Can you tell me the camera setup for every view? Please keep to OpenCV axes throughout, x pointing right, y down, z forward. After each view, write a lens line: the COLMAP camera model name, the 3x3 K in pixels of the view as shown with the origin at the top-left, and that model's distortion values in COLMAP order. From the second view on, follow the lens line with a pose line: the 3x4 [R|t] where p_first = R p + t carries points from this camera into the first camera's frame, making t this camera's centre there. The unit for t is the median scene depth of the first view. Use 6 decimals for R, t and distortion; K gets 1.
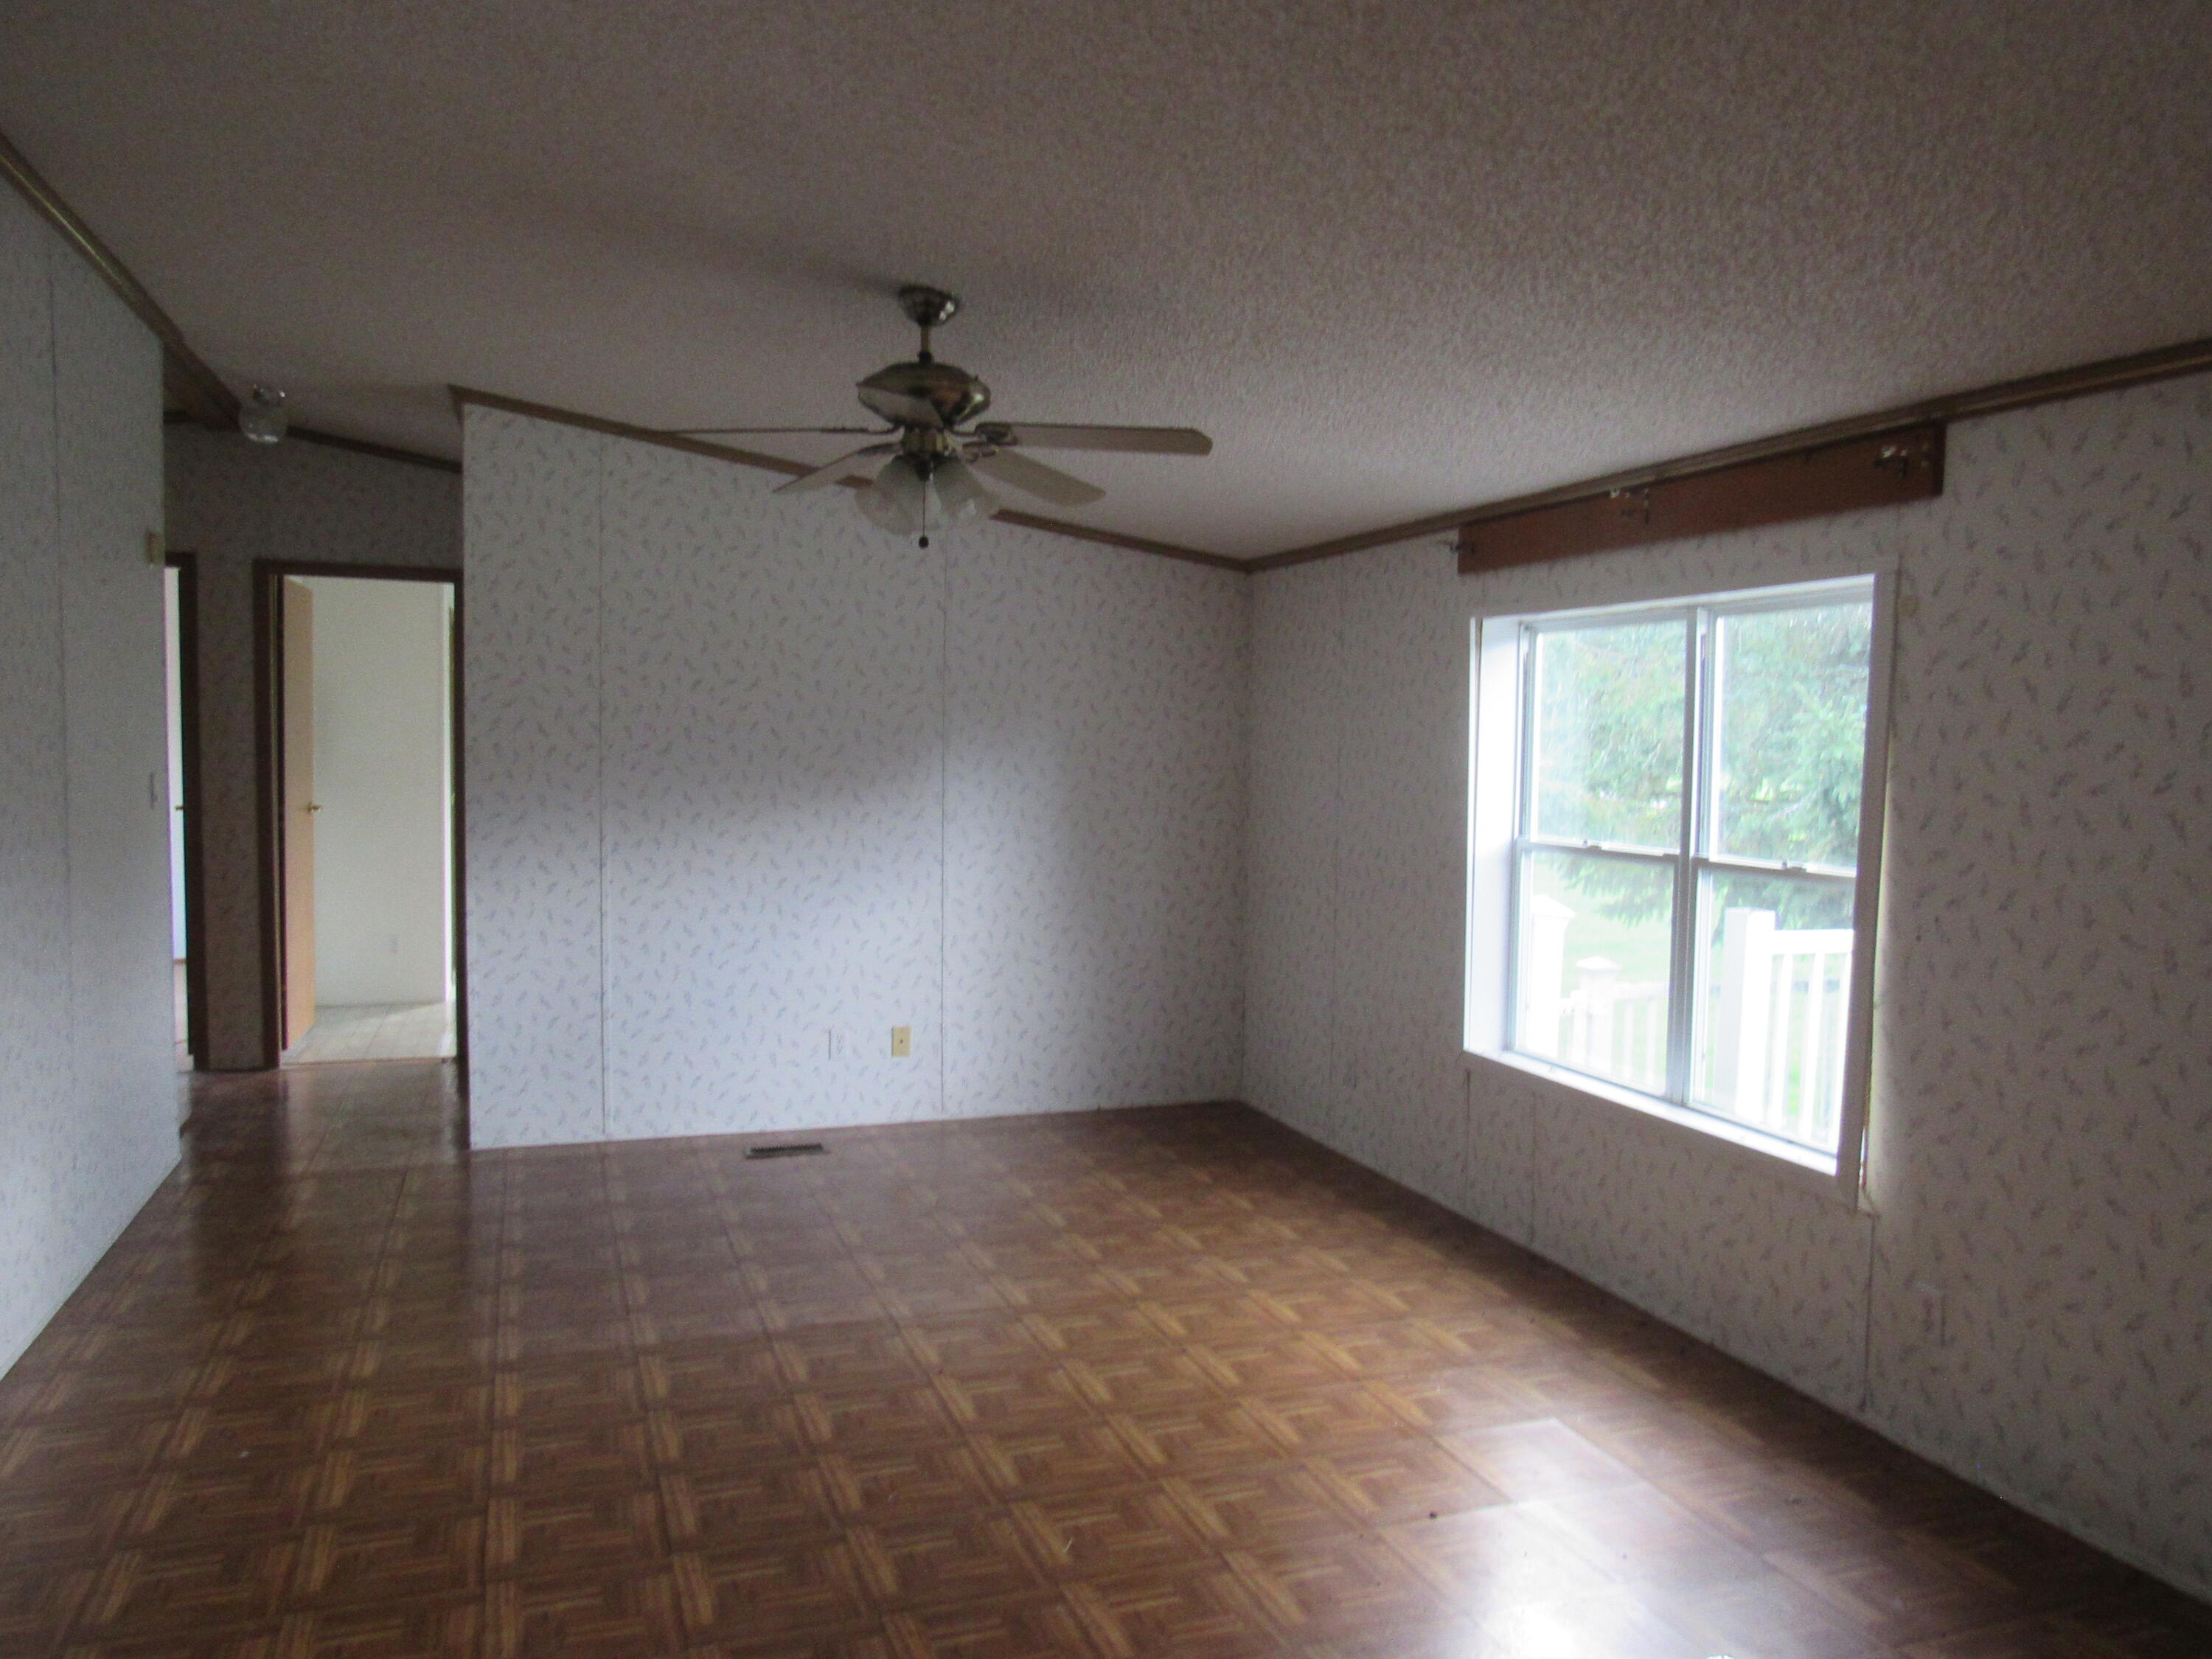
lens RADIAL K [[1578.6, 0, 1114.6], [0, 1578.6, 835.3], [0, 0, 1]] dist [-0.026991, 0.000935]
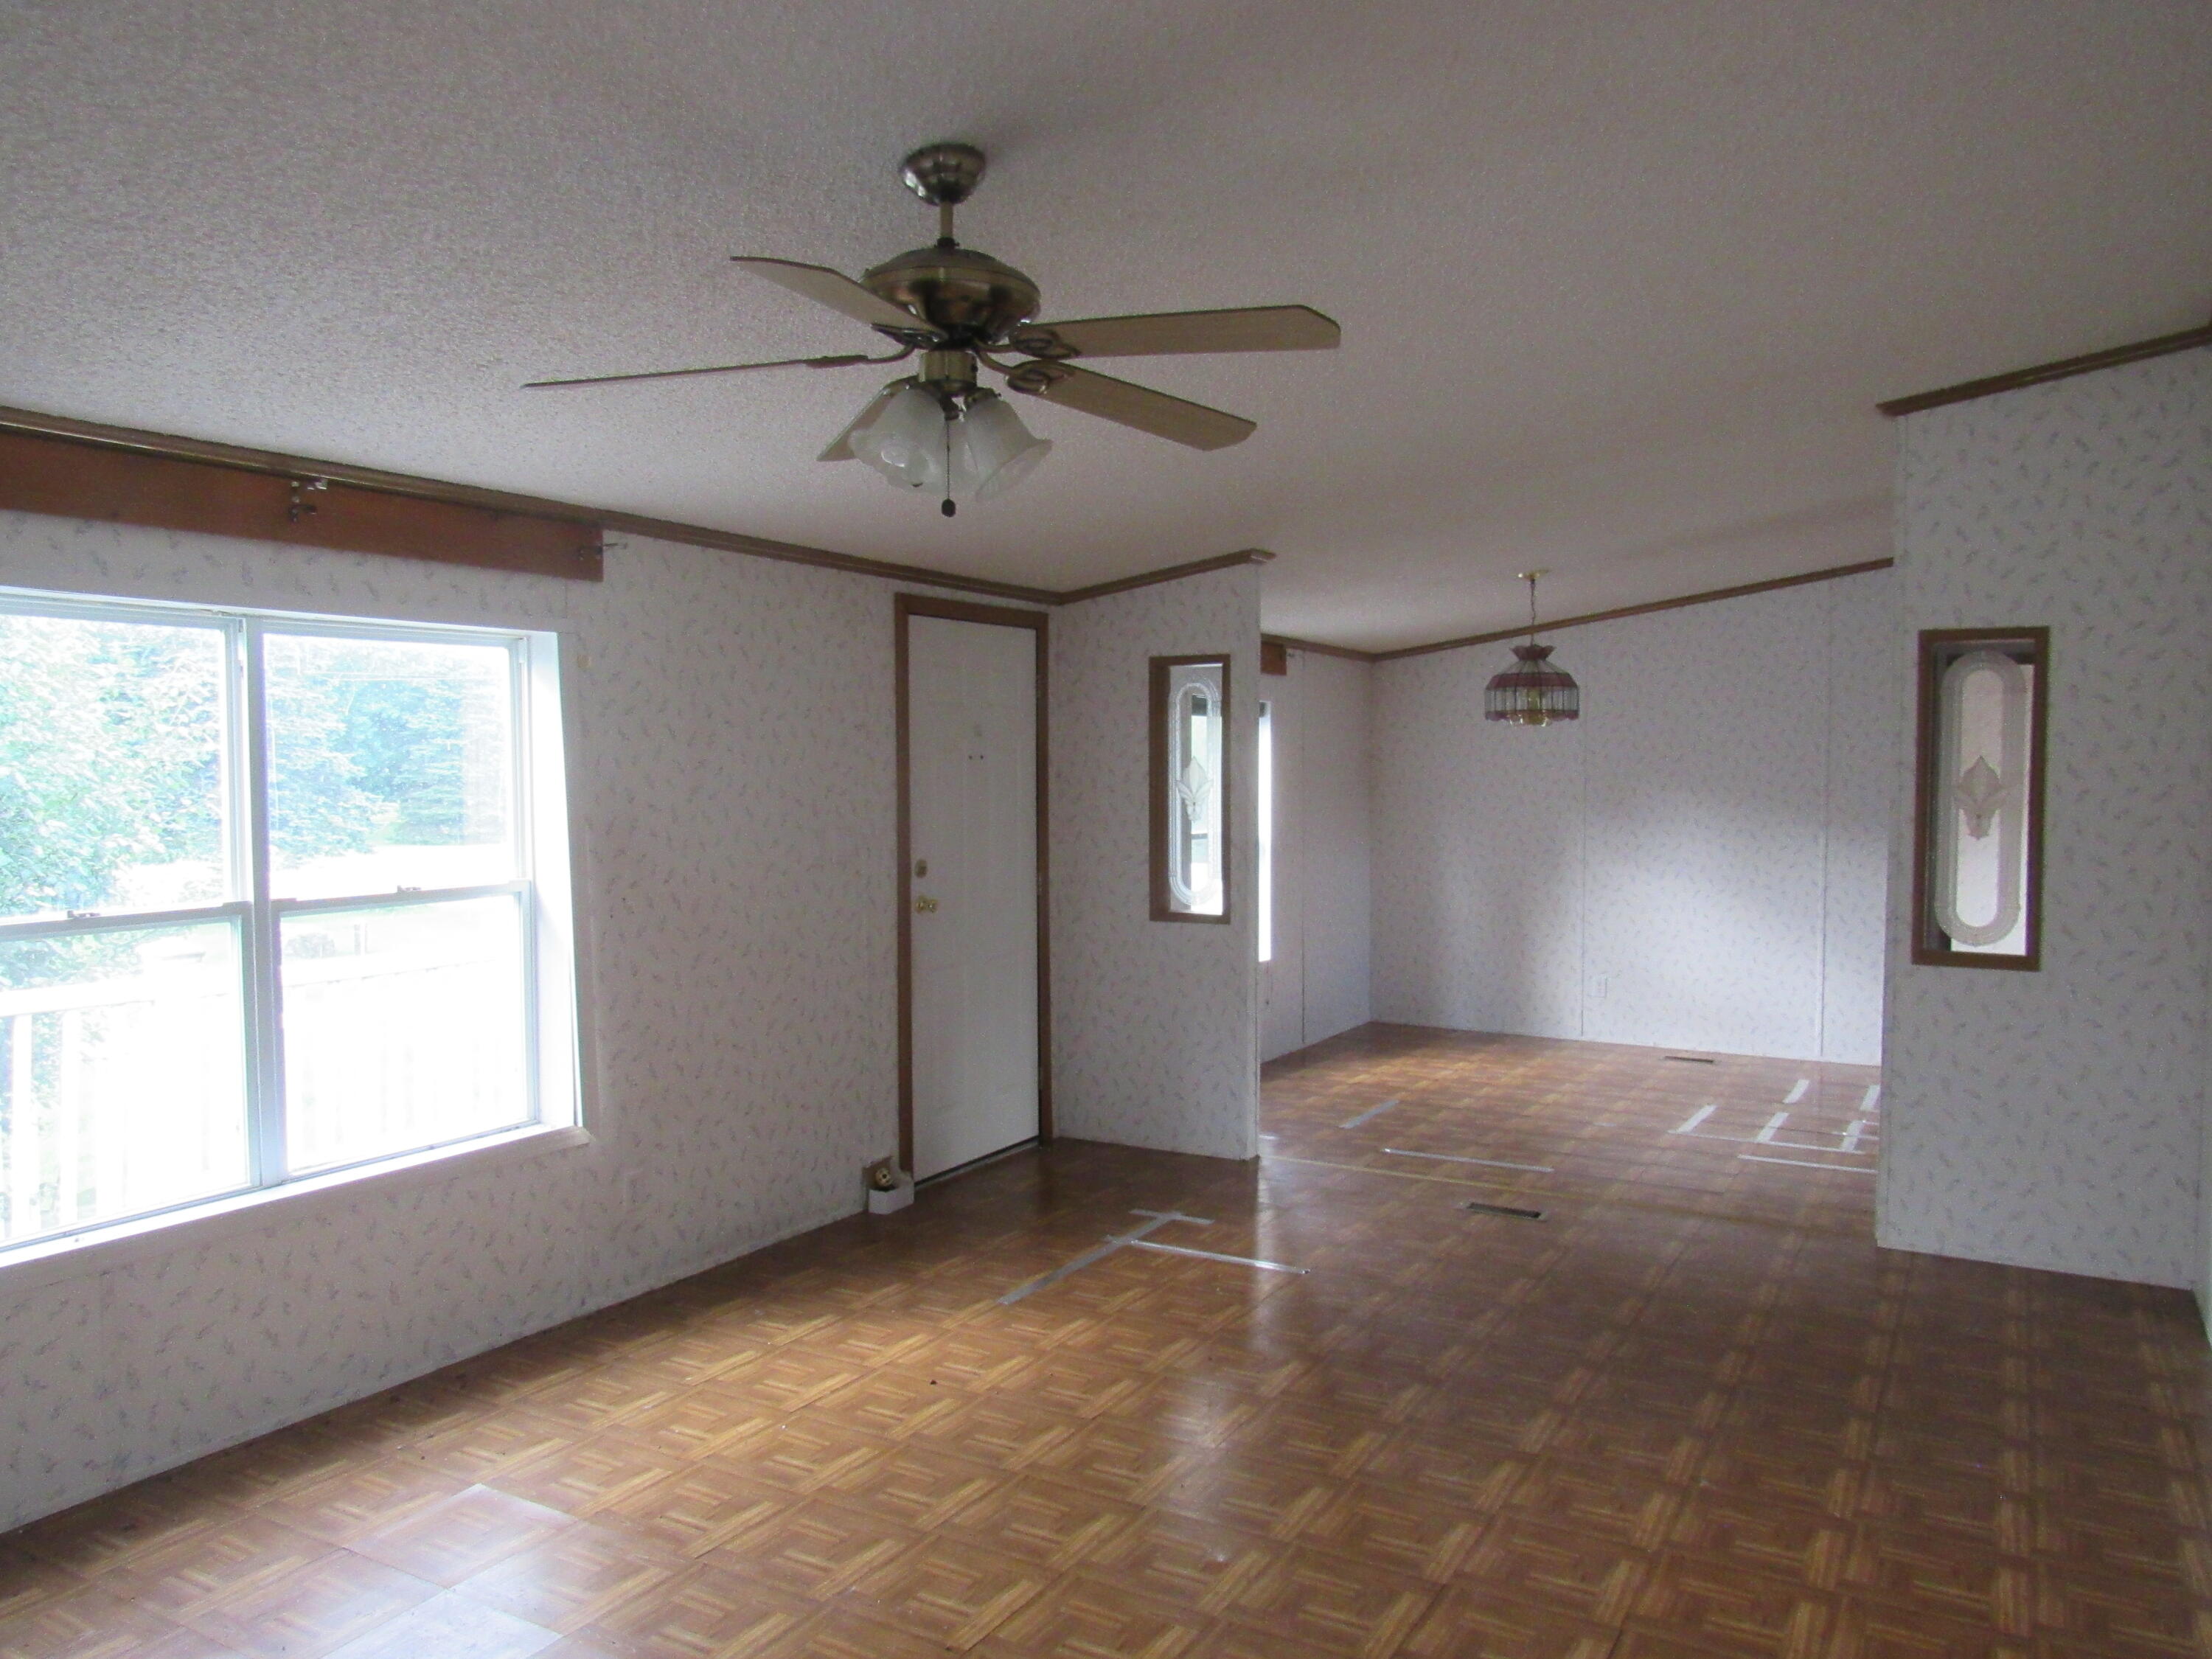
lens RADIAL K [[1578.6, 0, 1114.6], [0, 1578.6, 835.3], [0, 0, 1]] dist [-0.026991, 0.000935]
pose [[-0.638335, -0.047745, 0.768277, -0.725115], [0.038170, 0.994883, 0.093542, -0.103300], [-0.768812, 0.089036, -0.633246, 1.414269]]
